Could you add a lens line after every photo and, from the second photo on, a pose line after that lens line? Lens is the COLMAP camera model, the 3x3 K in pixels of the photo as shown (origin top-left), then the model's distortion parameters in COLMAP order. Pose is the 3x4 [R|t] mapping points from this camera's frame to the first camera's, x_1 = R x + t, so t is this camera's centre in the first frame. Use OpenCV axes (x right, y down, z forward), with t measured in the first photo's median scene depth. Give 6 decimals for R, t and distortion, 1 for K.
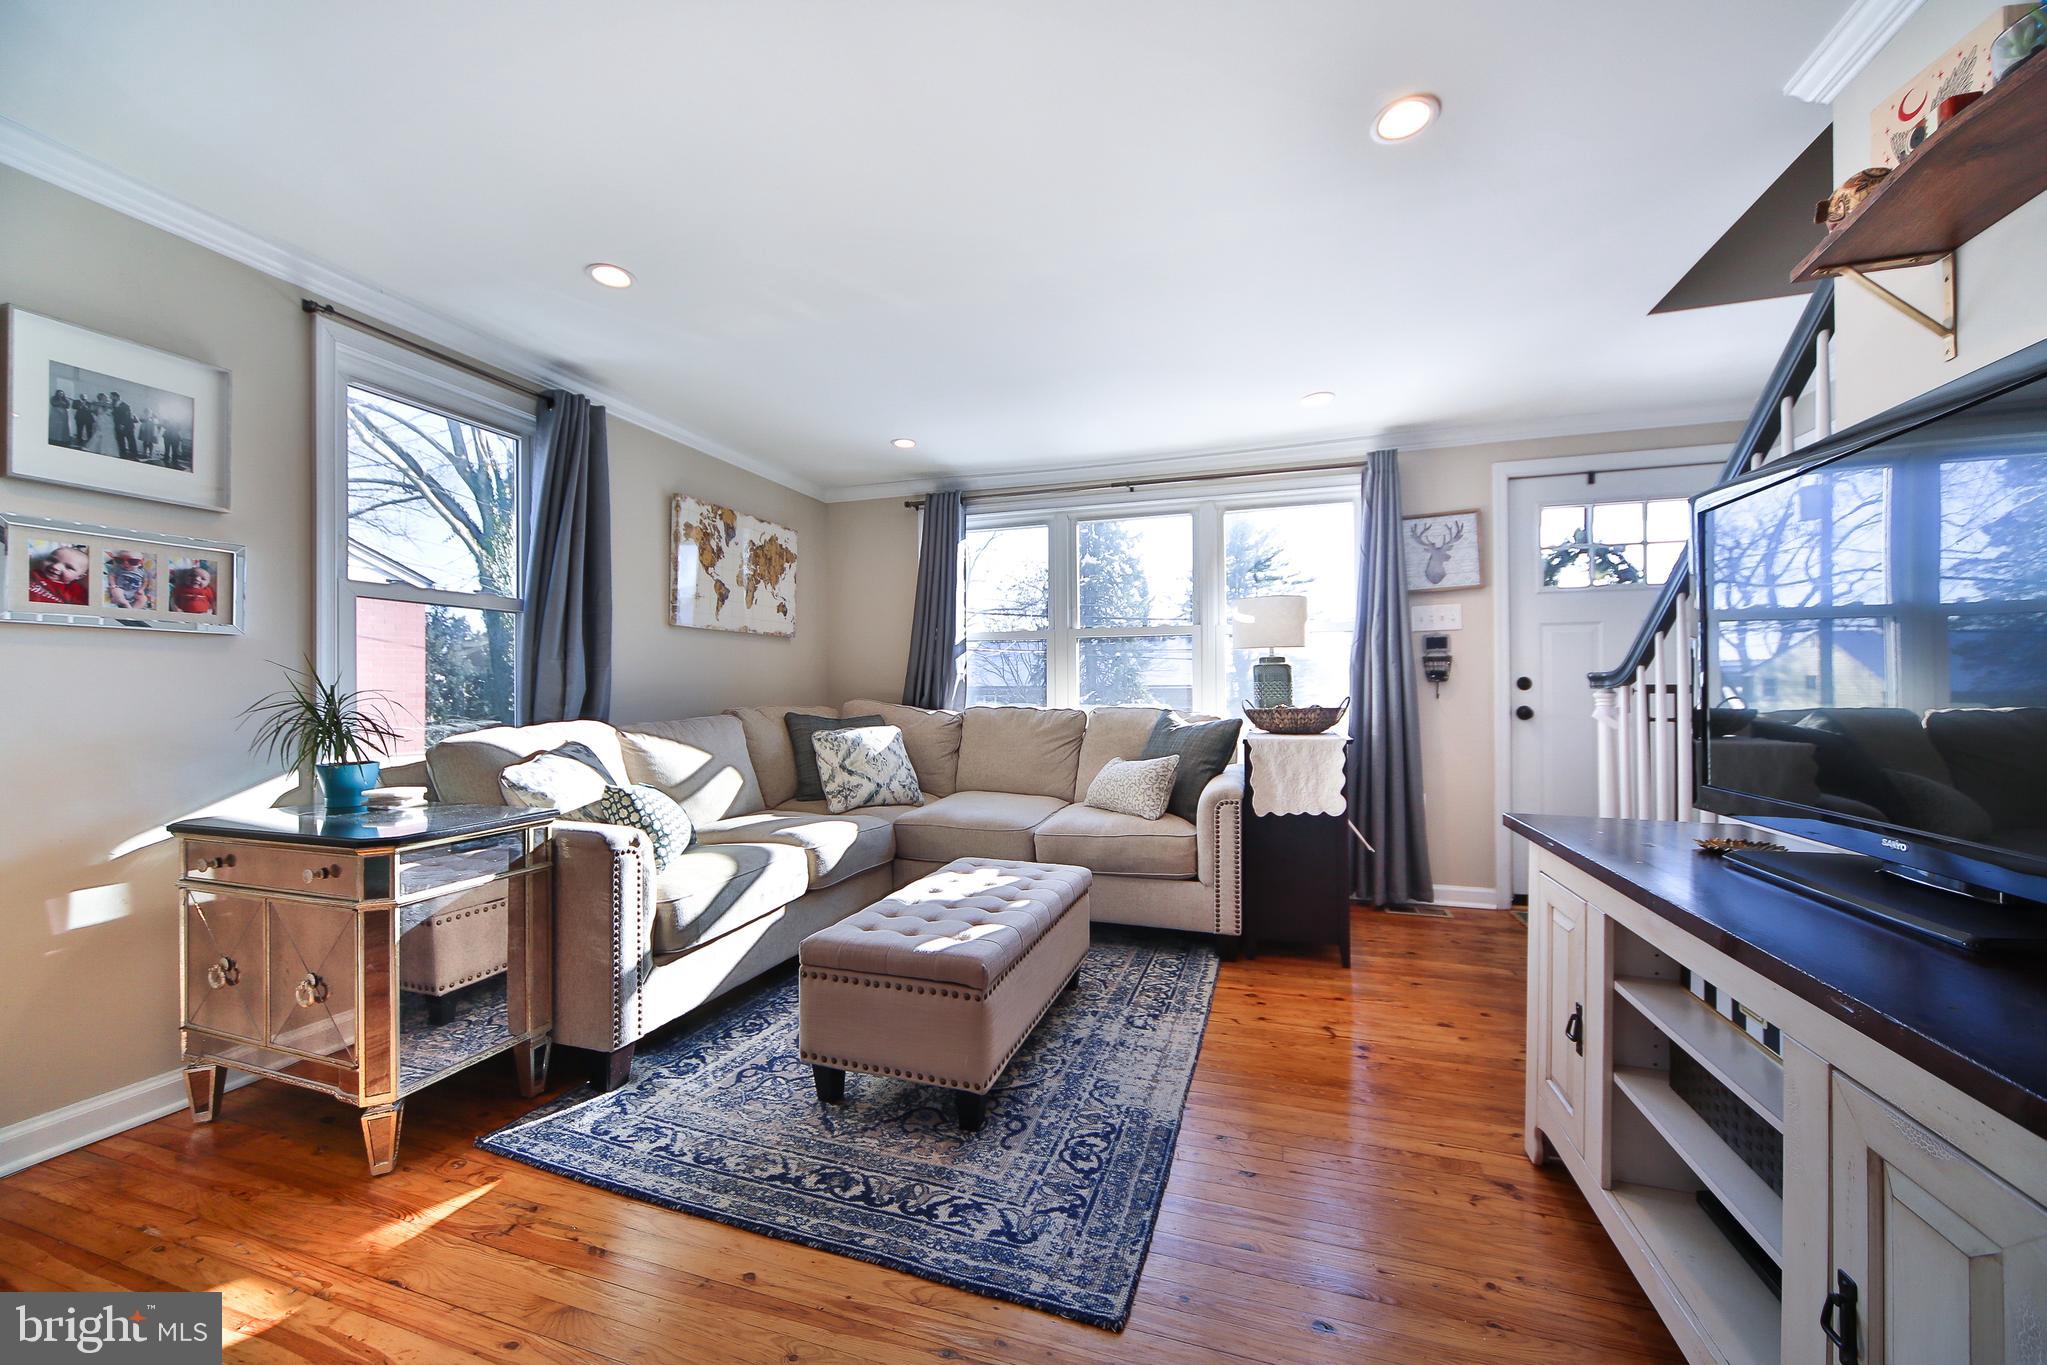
lens RADIAL K [[750.7, 0, 1020.9], [0, 750.7, 686.9], [0, 0, 1]] dist [-0.017718, 0.002247]
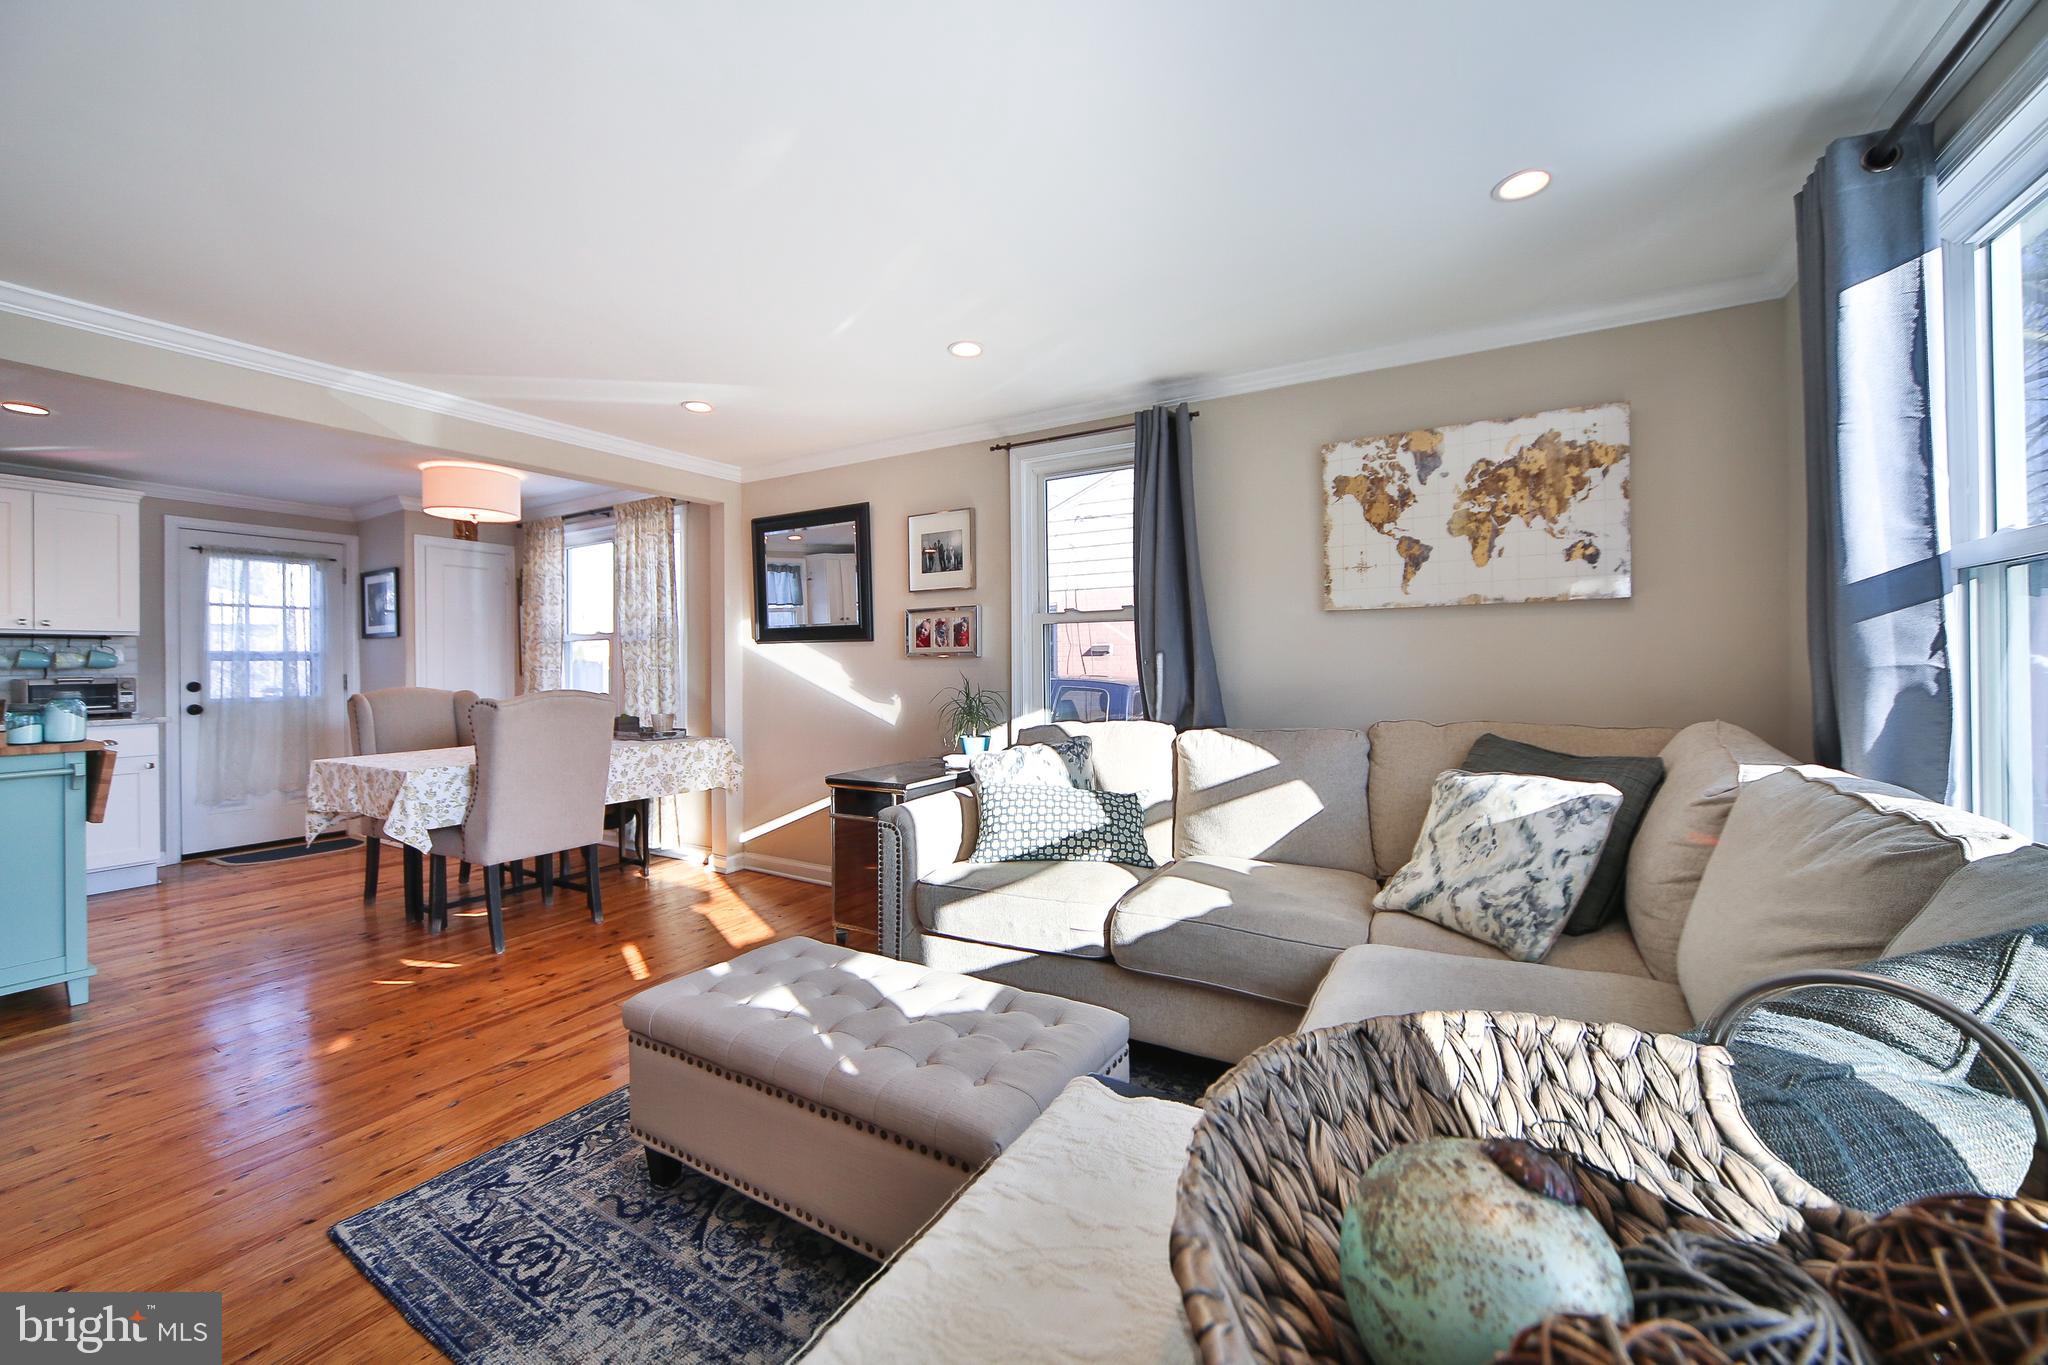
lens RADIAL K [[773.6, 0, 1025.5], [0, 773.6, 667.0], [0, 0, 1]] dist [-0.005802, 0.000161]
pose [[-0.193998, 0.007291, -0.980975, 0.419403], [0.014312, 0.999887, 0.004601, -0.031430], [0.980898, -0.013147, -0.194080, 0.862291]]
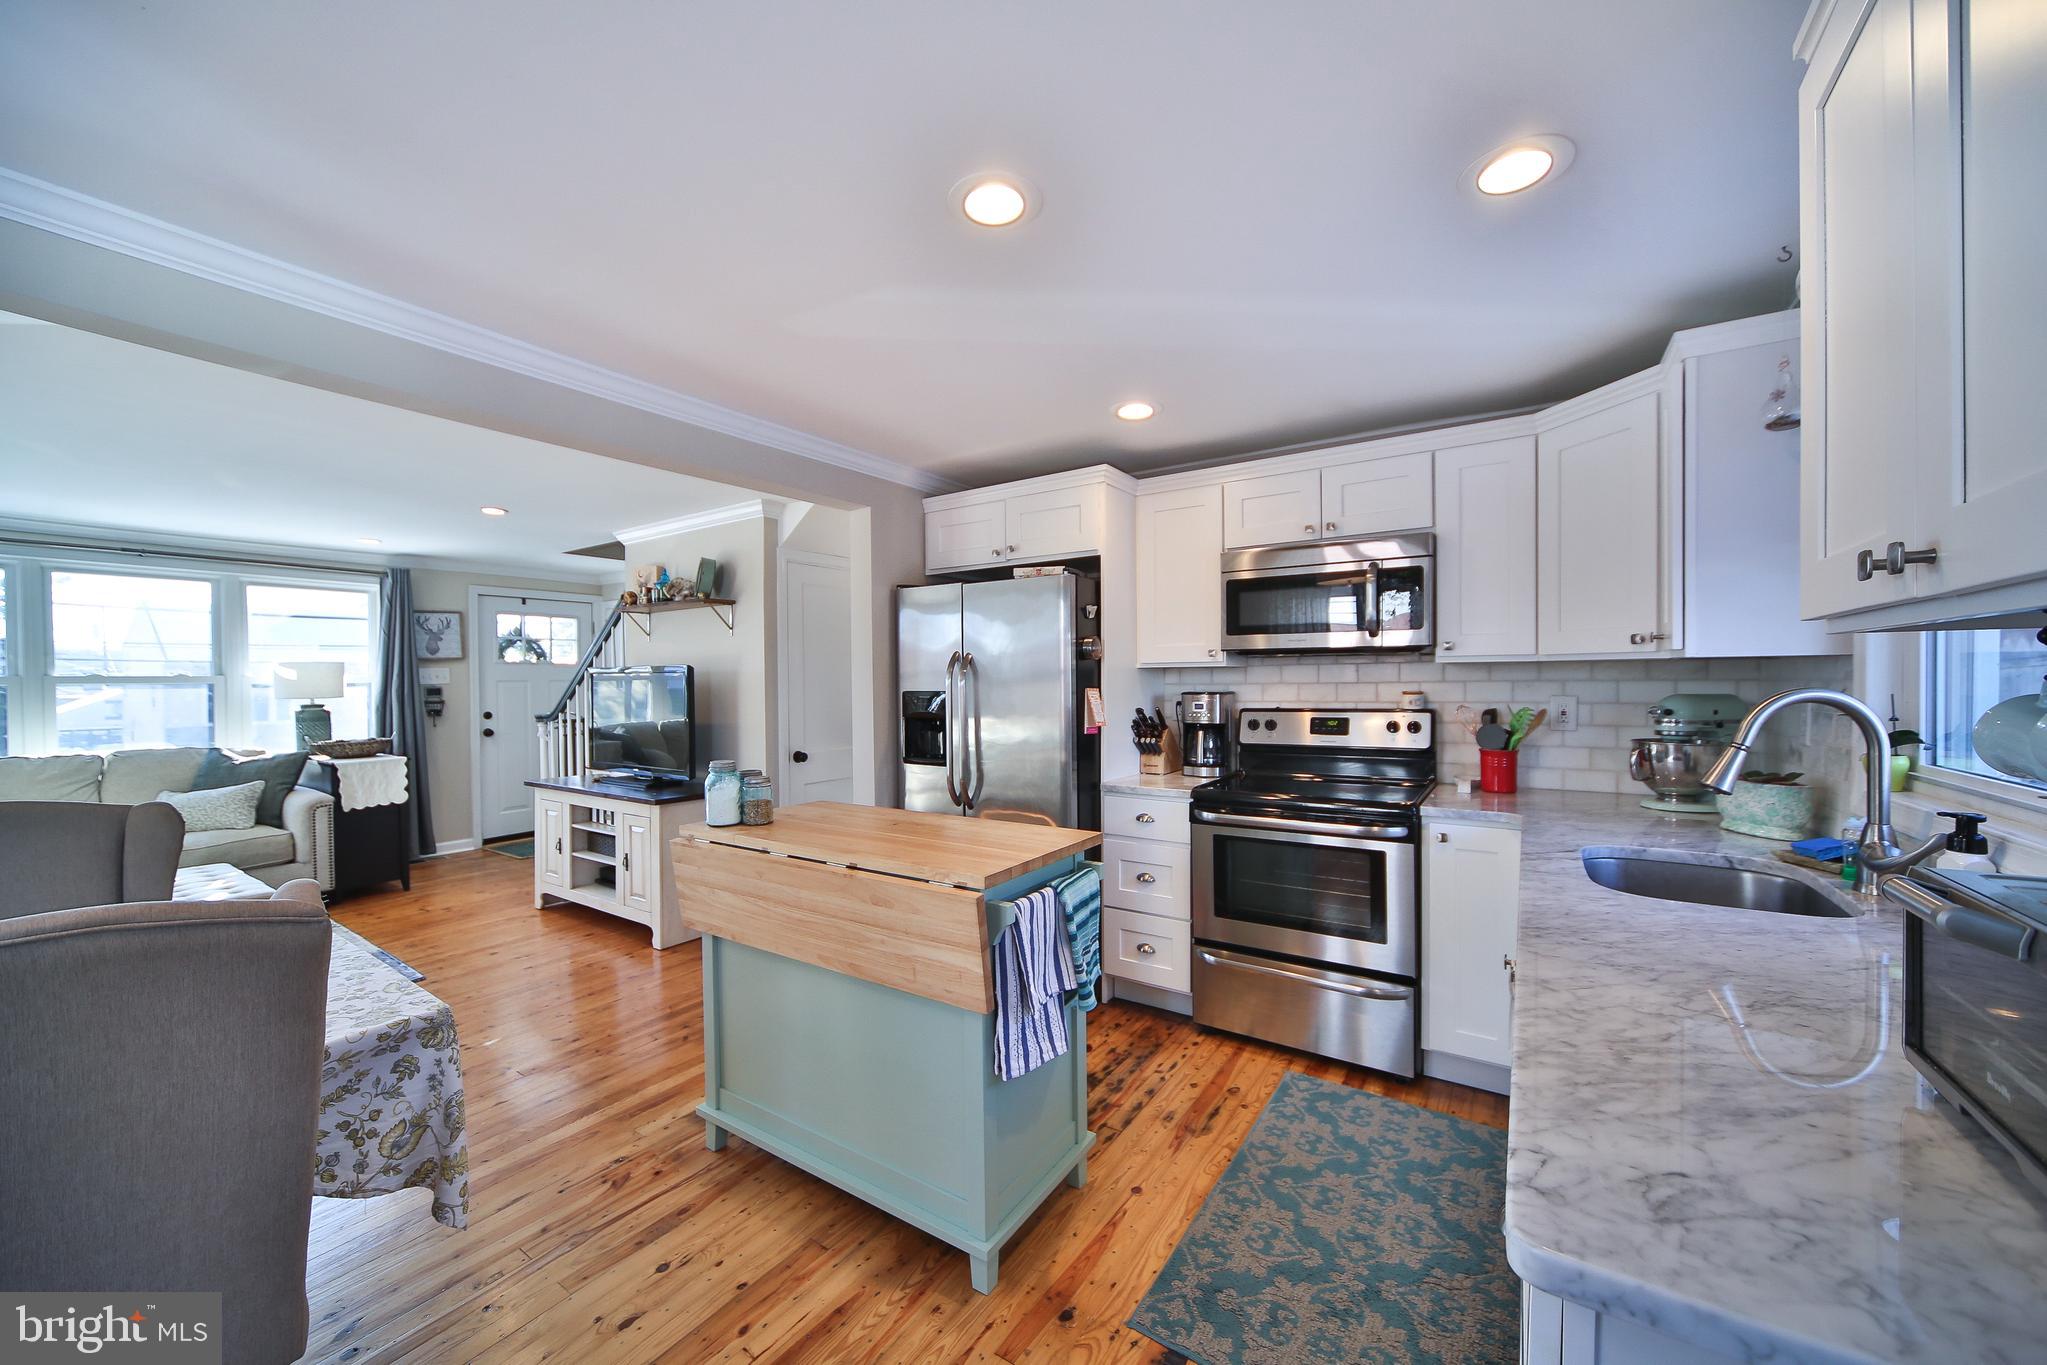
lens RADIAL K [[766.4, 0, 1028.4], [0, 766.4, 686.5], [0, 0, 1]] dist [-0.005752, 0.000052]
pose [[0.262391, -0.007796, 0.964930, -0.715269], [0.003630, 0.999968, 0.007092, -0.082025], [-0.964955, 0.001642, 0.262411, -0.680968]]
